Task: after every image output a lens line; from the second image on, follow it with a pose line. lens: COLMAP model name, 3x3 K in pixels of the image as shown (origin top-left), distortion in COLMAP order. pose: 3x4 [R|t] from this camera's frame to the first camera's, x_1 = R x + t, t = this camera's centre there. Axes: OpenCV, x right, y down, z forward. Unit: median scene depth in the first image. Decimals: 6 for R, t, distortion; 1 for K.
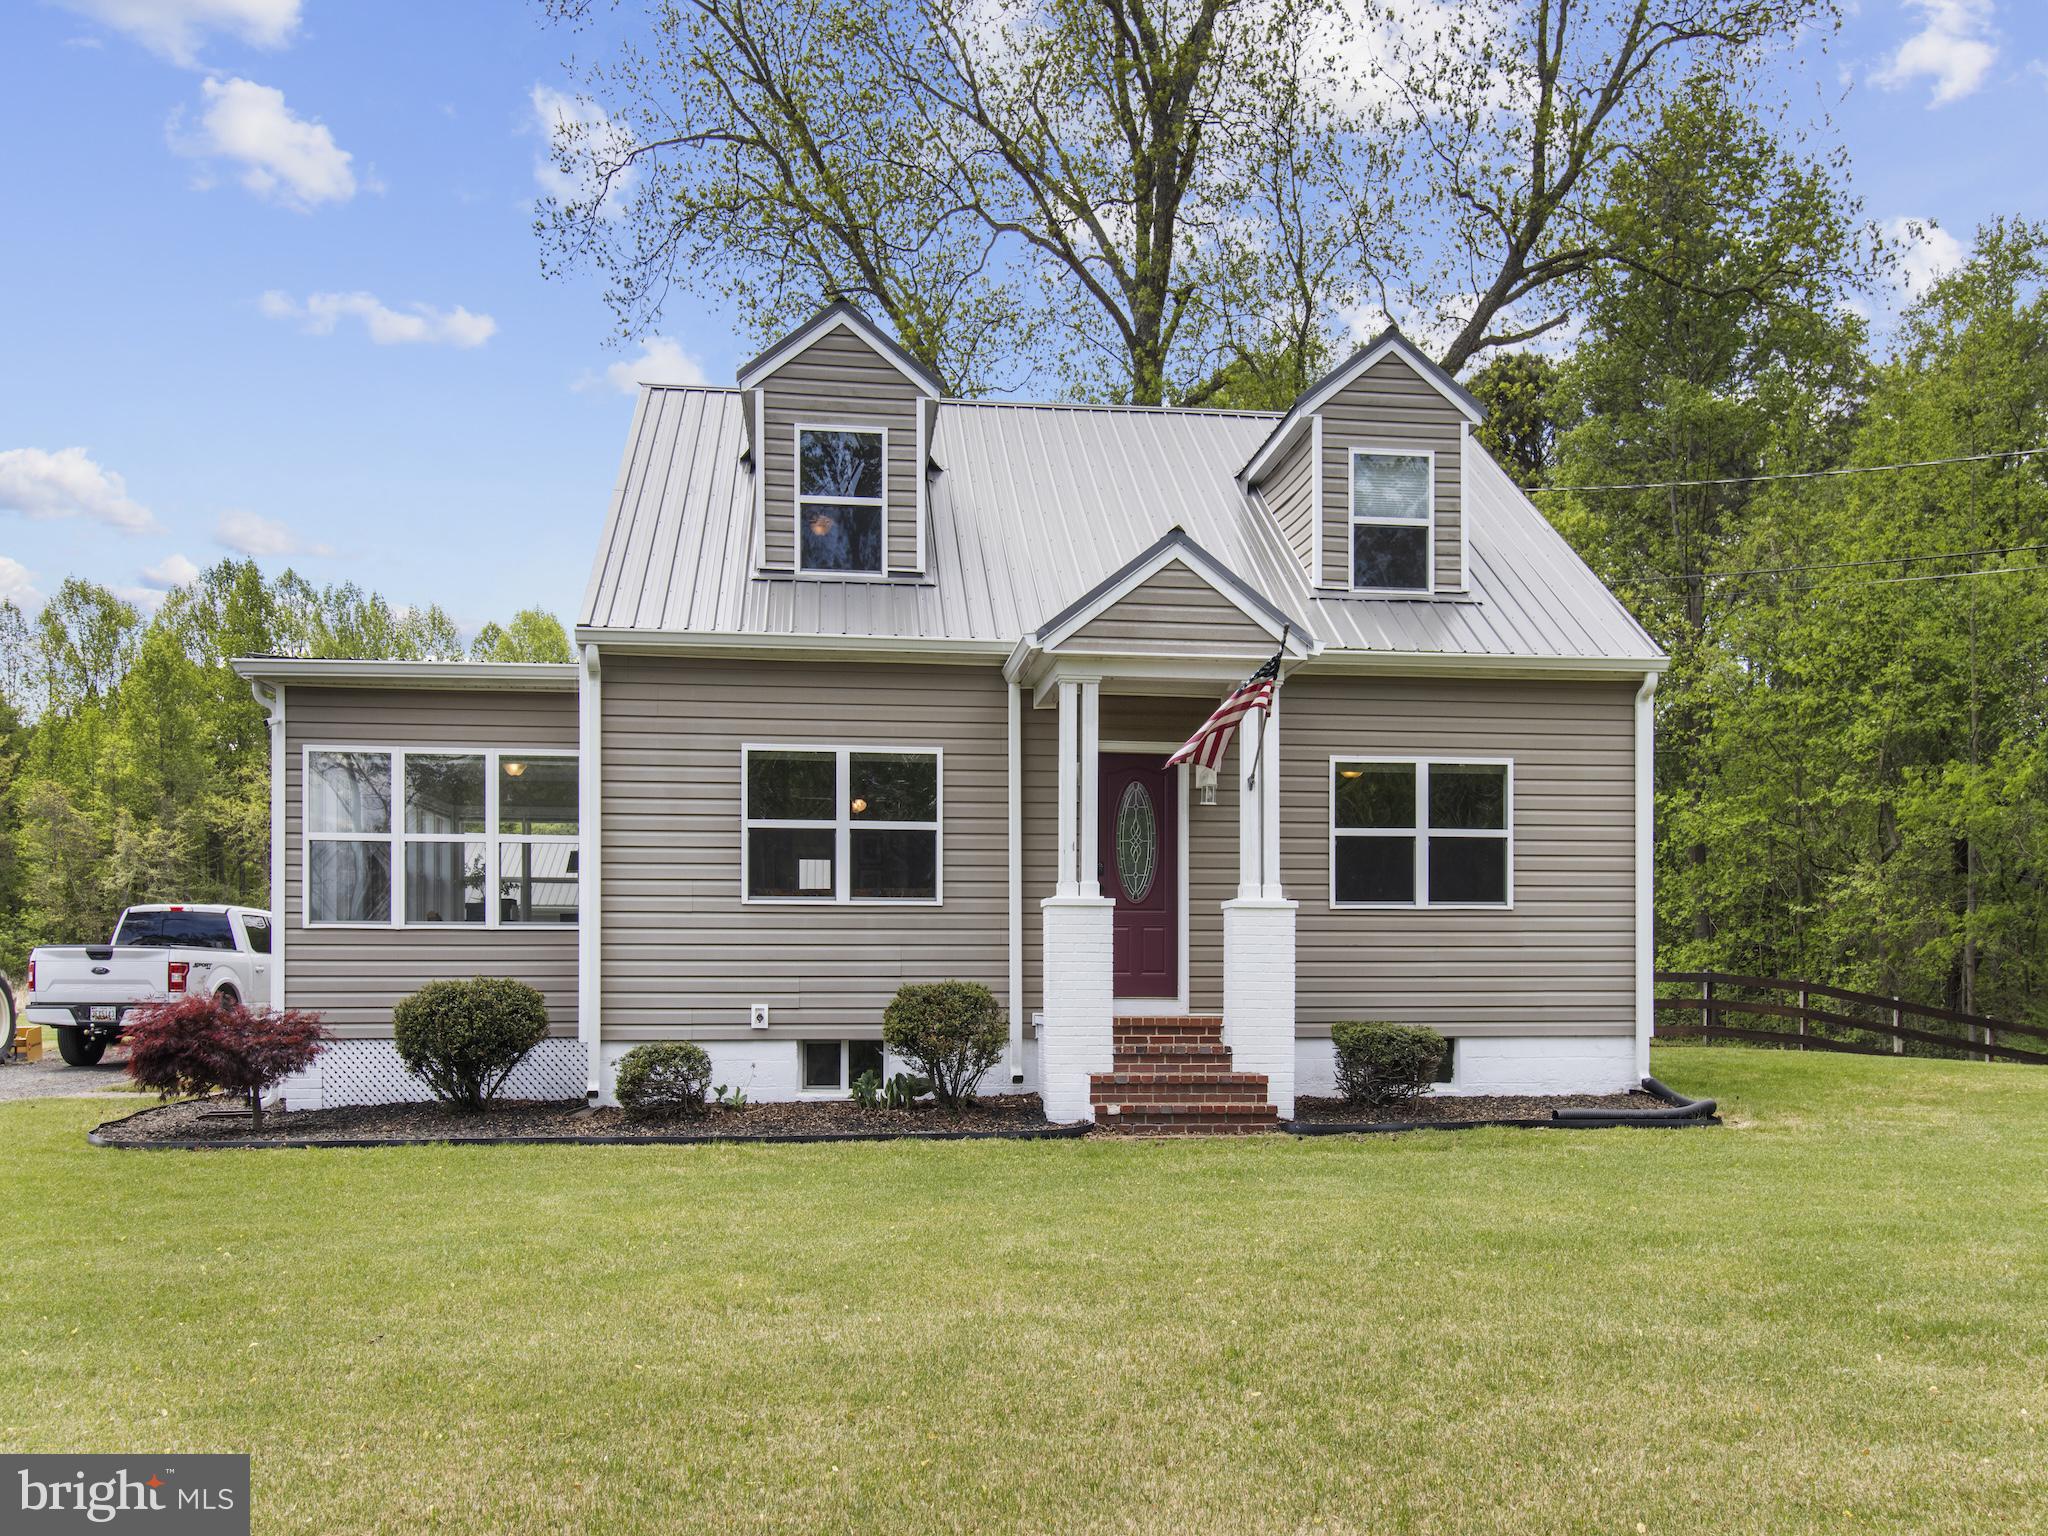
lens RADIAL K [[1510.6, 0, 1058.0], [0, 1510.6, 967.3], [0, 0, 1]] dist [0.007903, 0.007420]
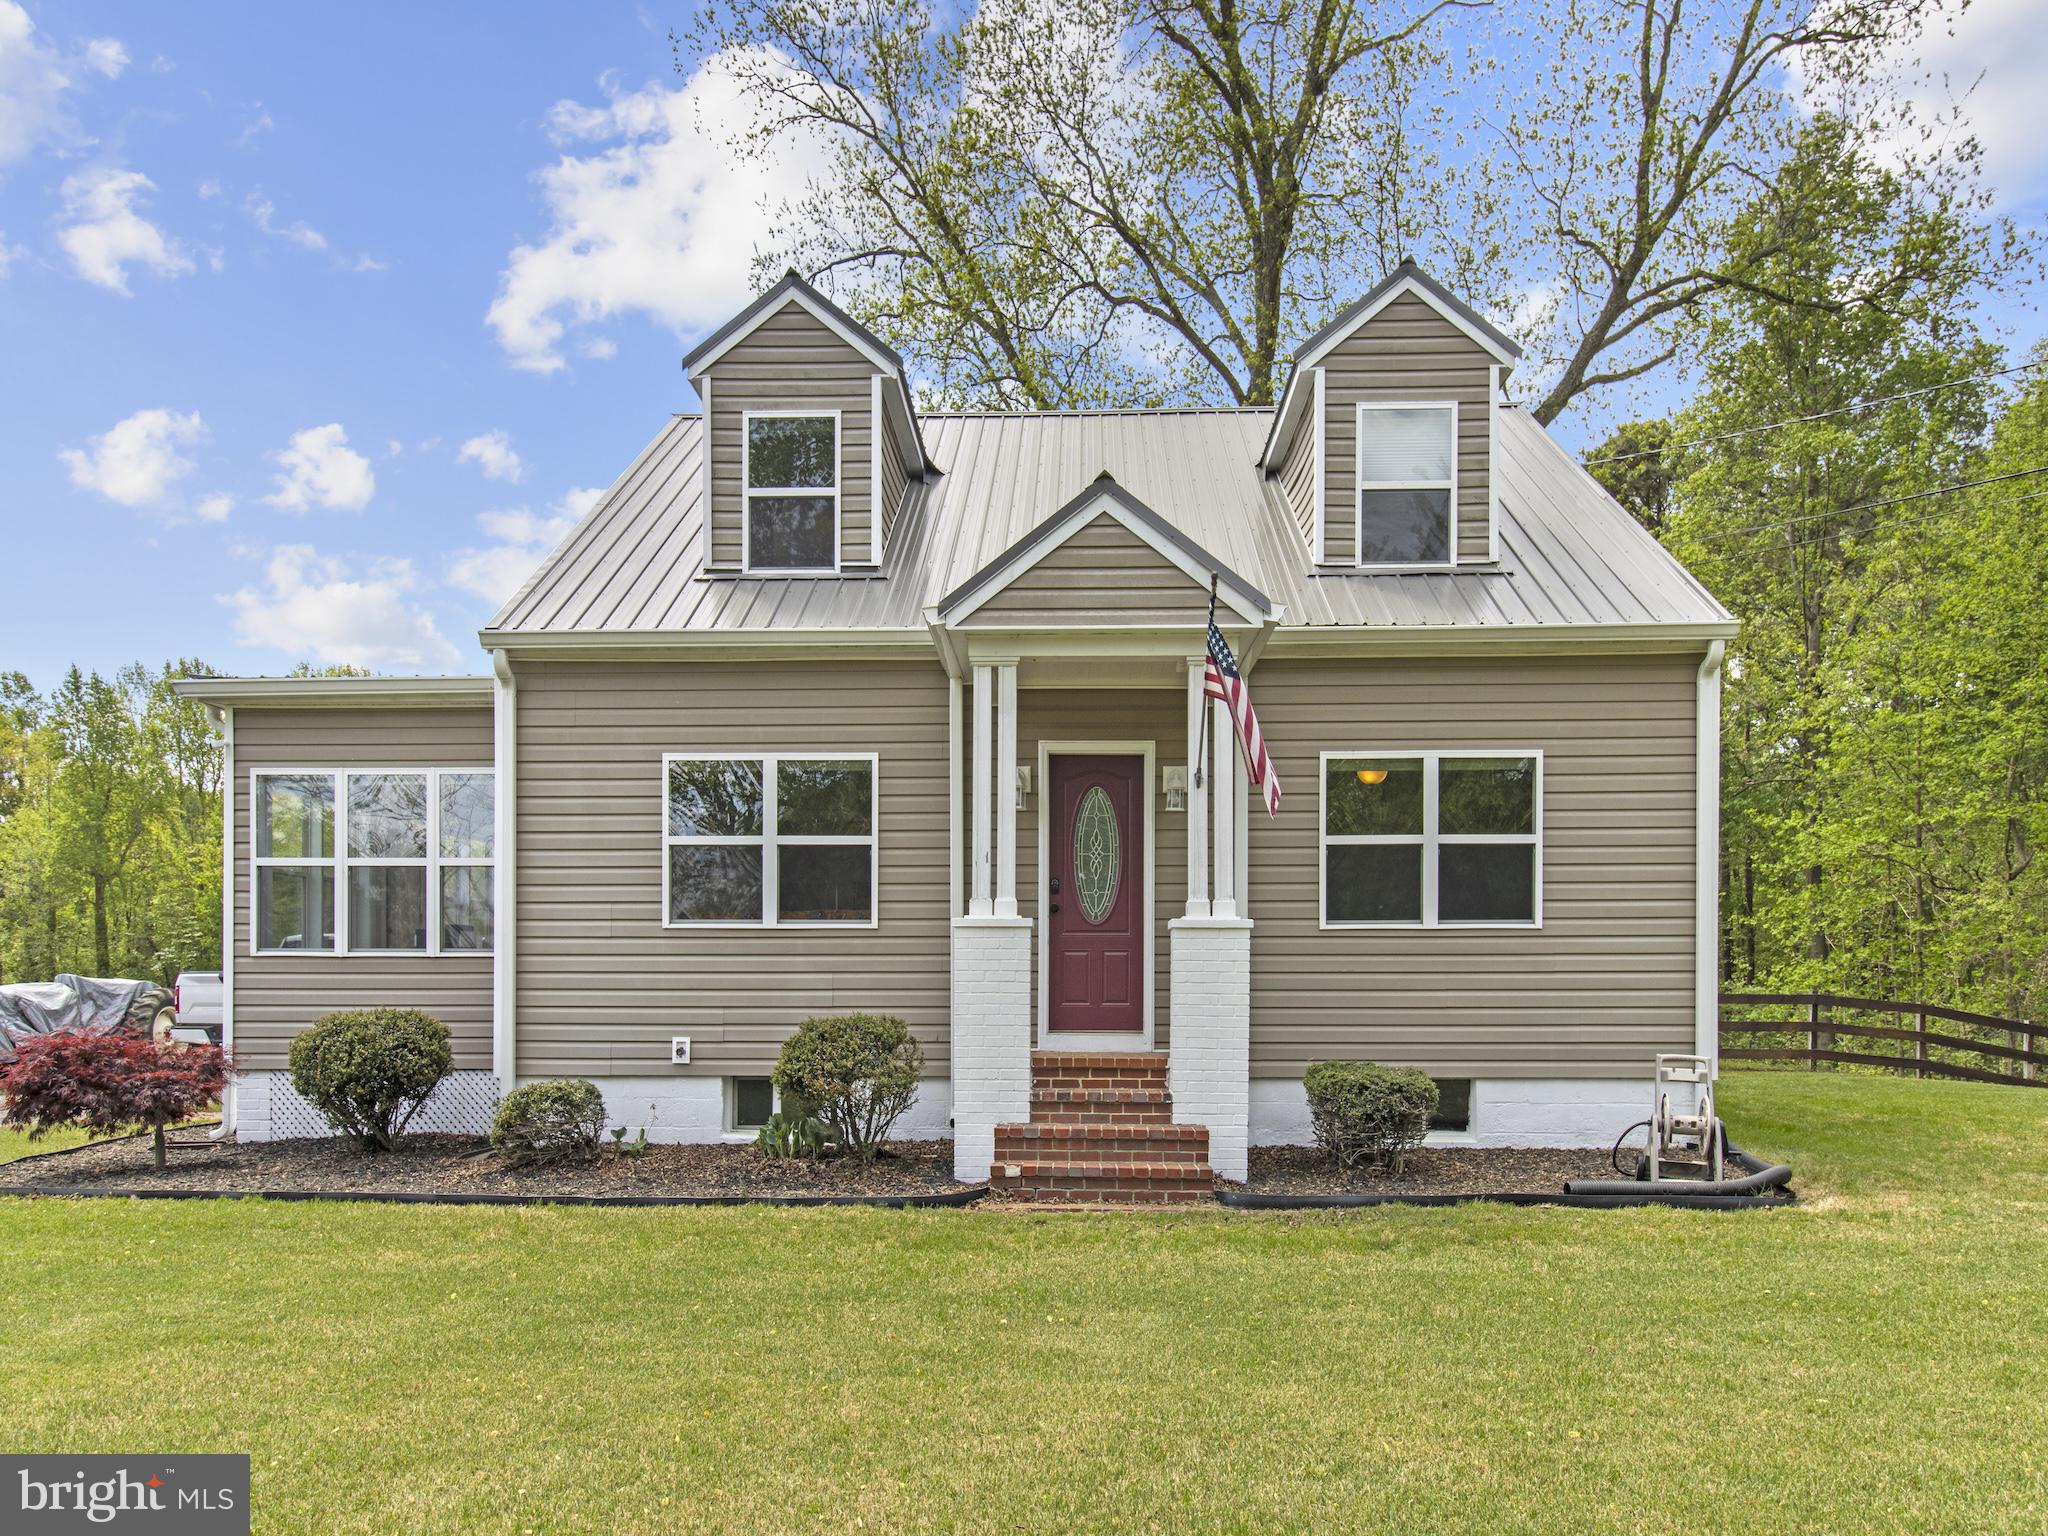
lens RADIAL K [[1307.7, 0, 1027.6], [0, 1307.7, 1002.9], [0, 0, 1]] dist [0.005198, 0.001120]
pose [[0.989893, 0.001170, -0.141810, 0.120745], [0.000734, 0.999910, 0.013369, -0.006735], [0.141813, -0.013338, 0.989804, 0.235272]]
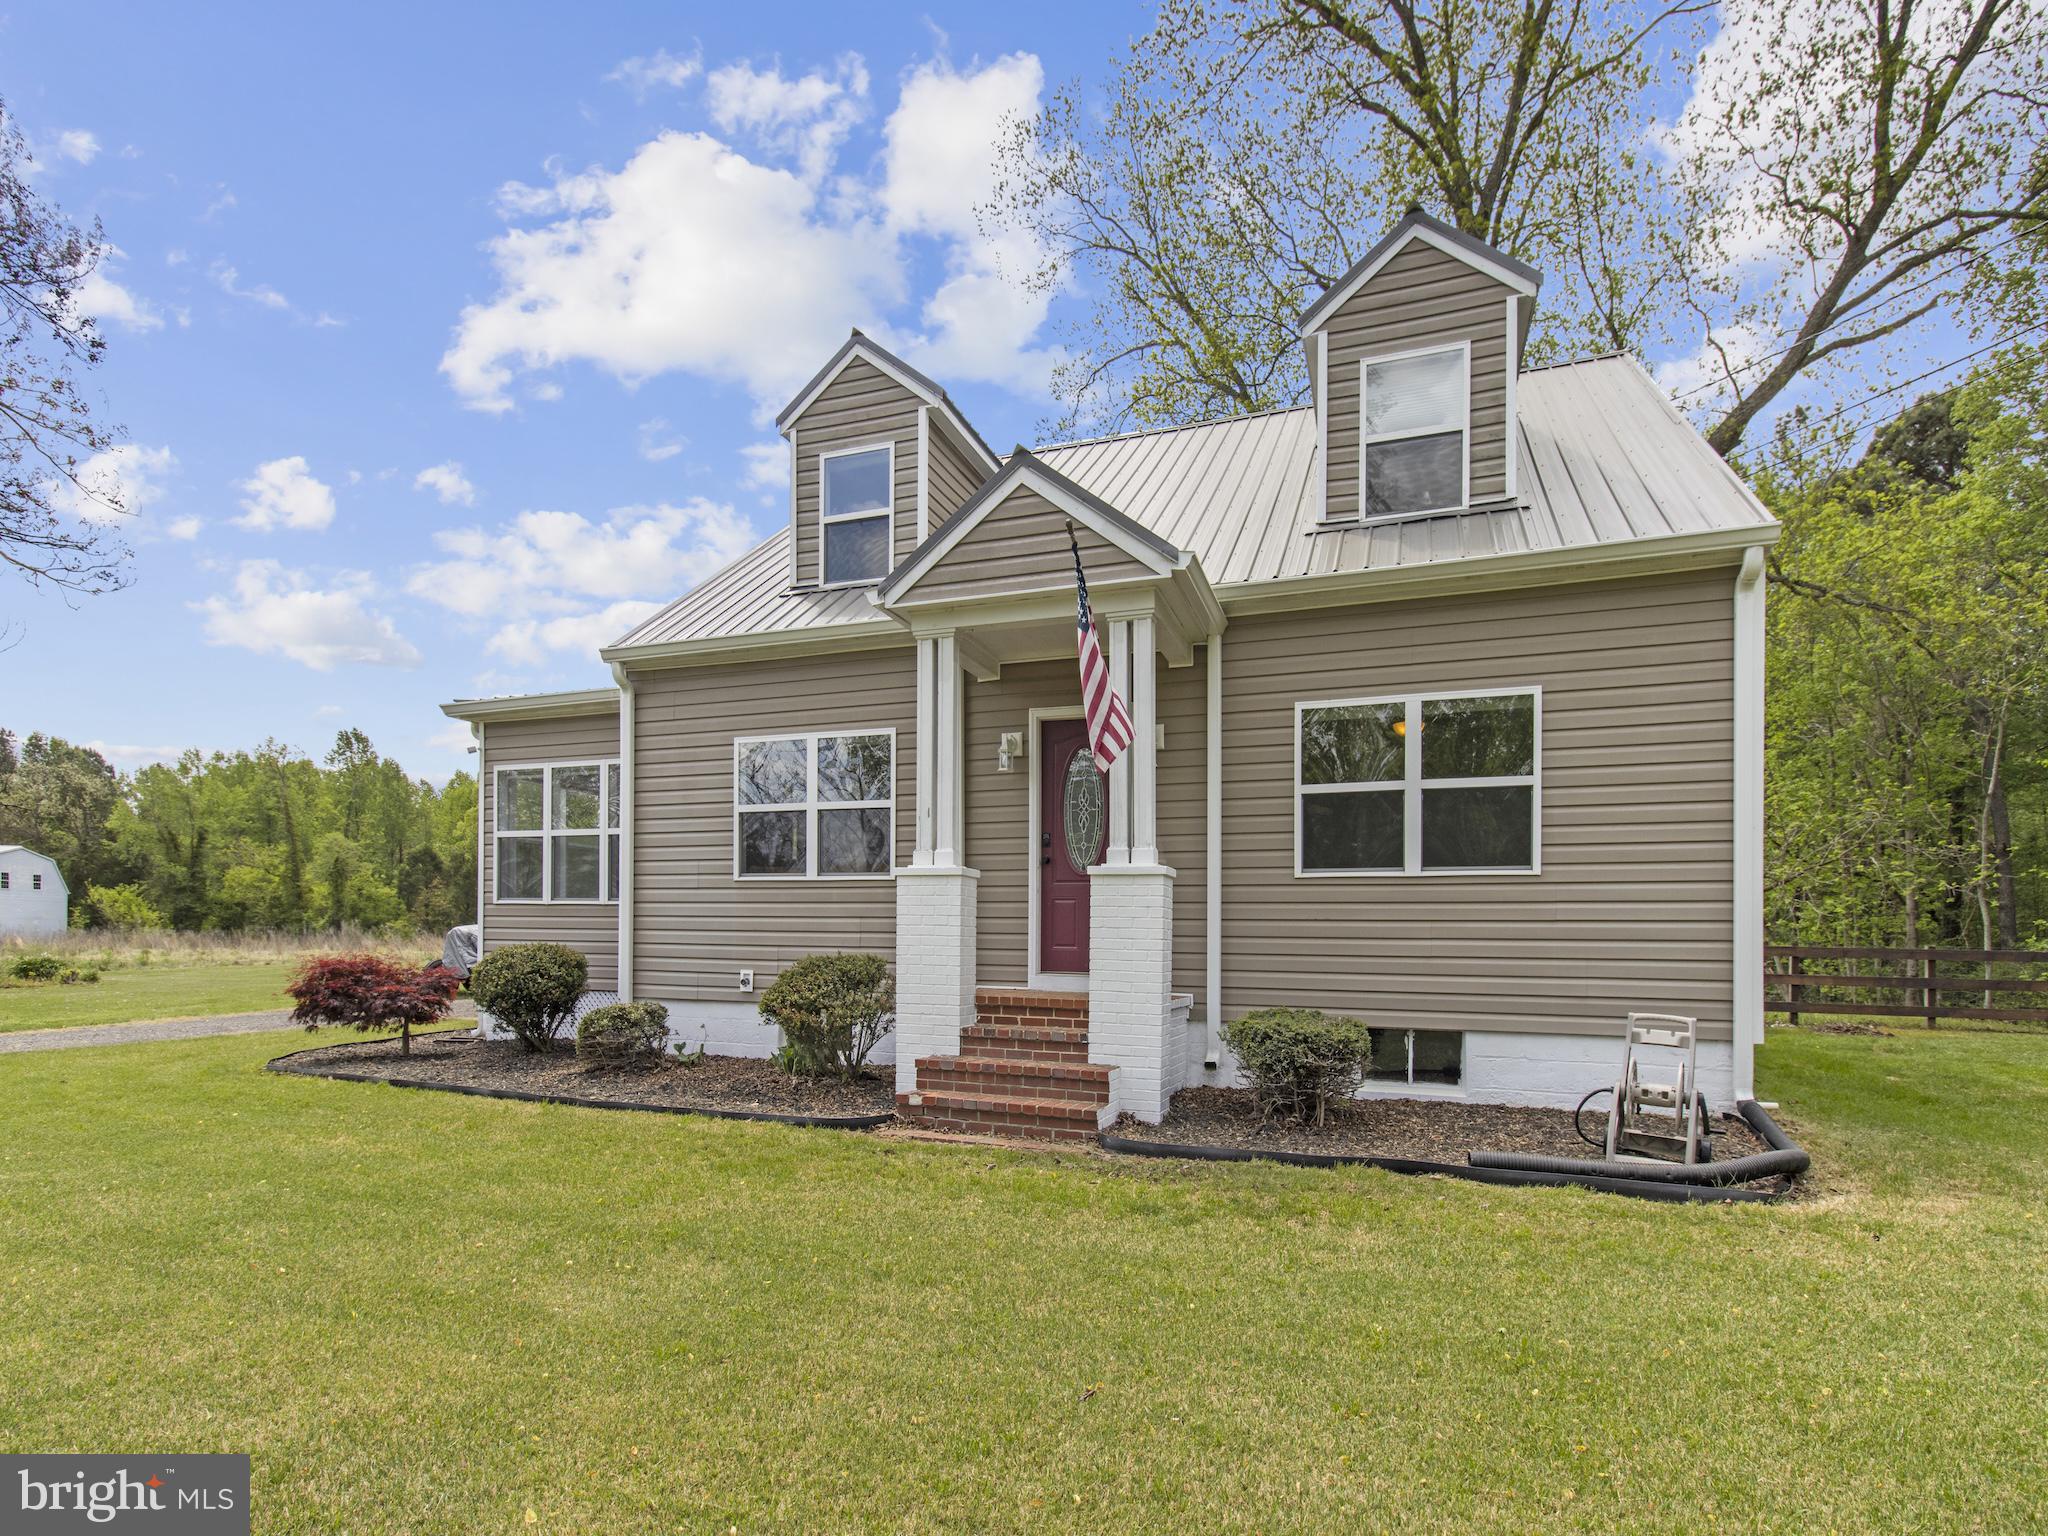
lens RADIAL K [[1025.1, 0, 943.8], [0, 1025.1, 935.0], [0, 0, 1]] dist [0.002548, 0.001759]
pose [[0.891816, 0.010293, -0.452281, 0.268108], [-0.009980, 0.999945, 0.003077, -0.005122], [0.452288, 0.001769, 0.891870, 0.377781]]
